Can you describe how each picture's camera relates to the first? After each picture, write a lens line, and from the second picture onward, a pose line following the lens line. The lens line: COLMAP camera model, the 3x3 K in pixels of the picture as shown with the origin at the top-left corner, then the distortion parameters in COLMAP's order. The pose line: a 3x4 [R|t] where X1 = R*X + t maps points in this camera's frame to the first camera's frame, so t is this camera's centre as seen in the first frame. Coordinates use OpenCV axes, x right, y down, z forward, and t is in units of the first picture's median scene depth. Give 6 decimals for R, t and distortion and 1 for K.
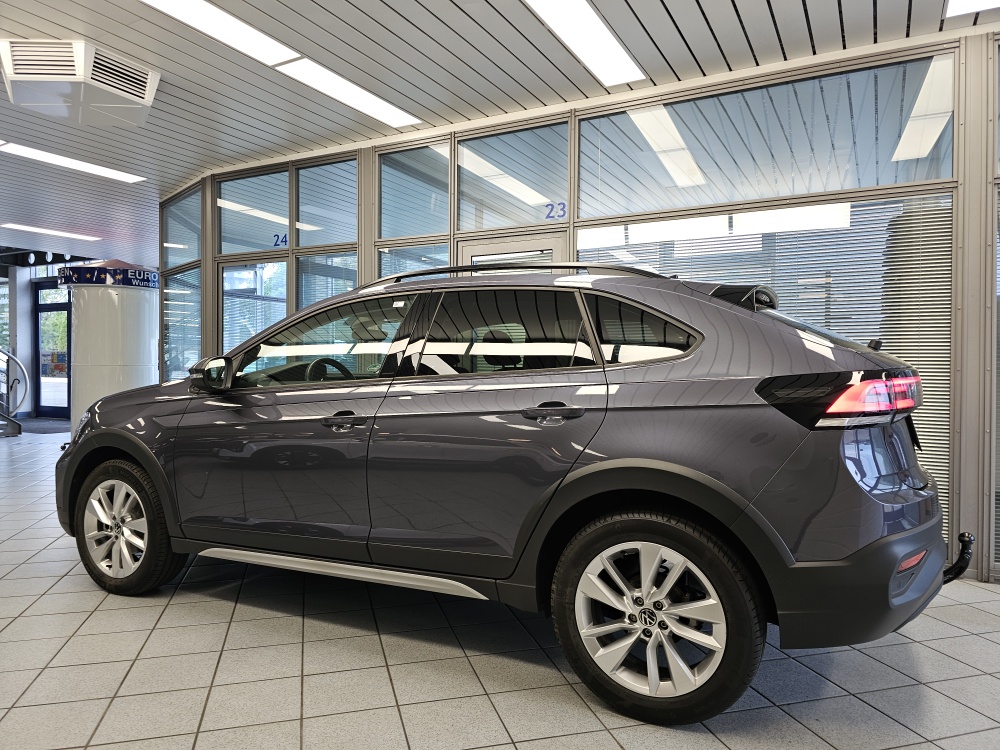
lens RADIAL K [[675.5, 0, 497.4], [0, 675.5, 379.5], [0, 0, 1]] dist [0.054770, -0.056536]
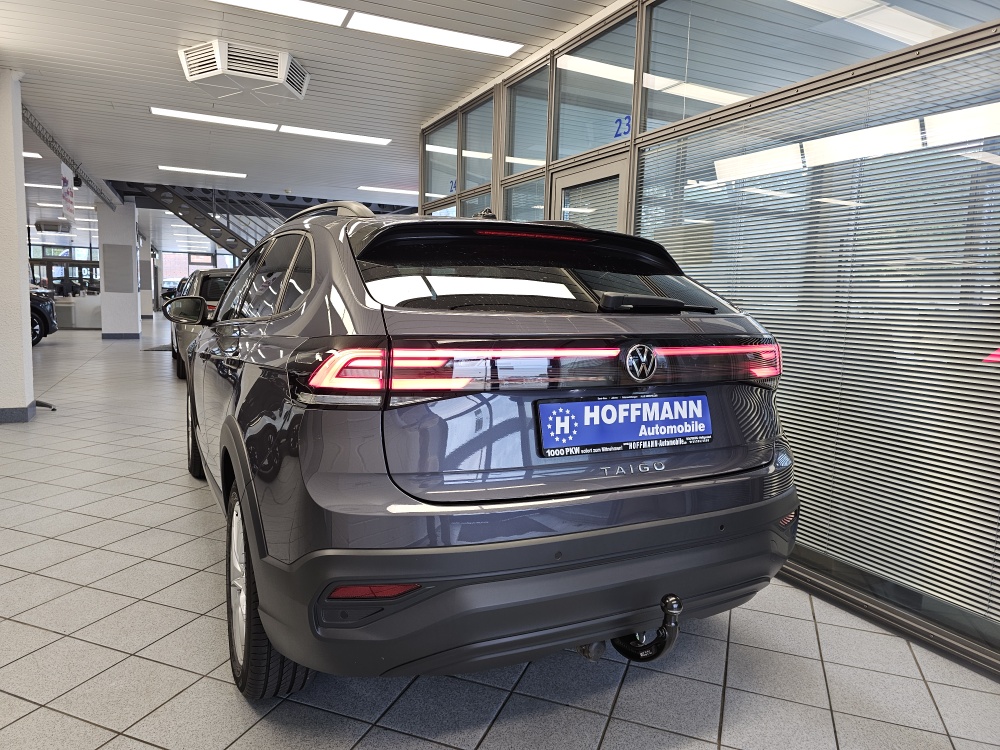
lens RADIAL K [[675.5, 0, 505.7], [0, 675.5, 378.9], [0, 0, 1]] dist [0.054770, -0.056536]
pose [[0.807019, 0.087542, -0.584001, 0.306239], [-0.031961, 0.993976, 0.104832, -0.013640], [0.589660, -0.065936, 0.804956, 0.133294]]
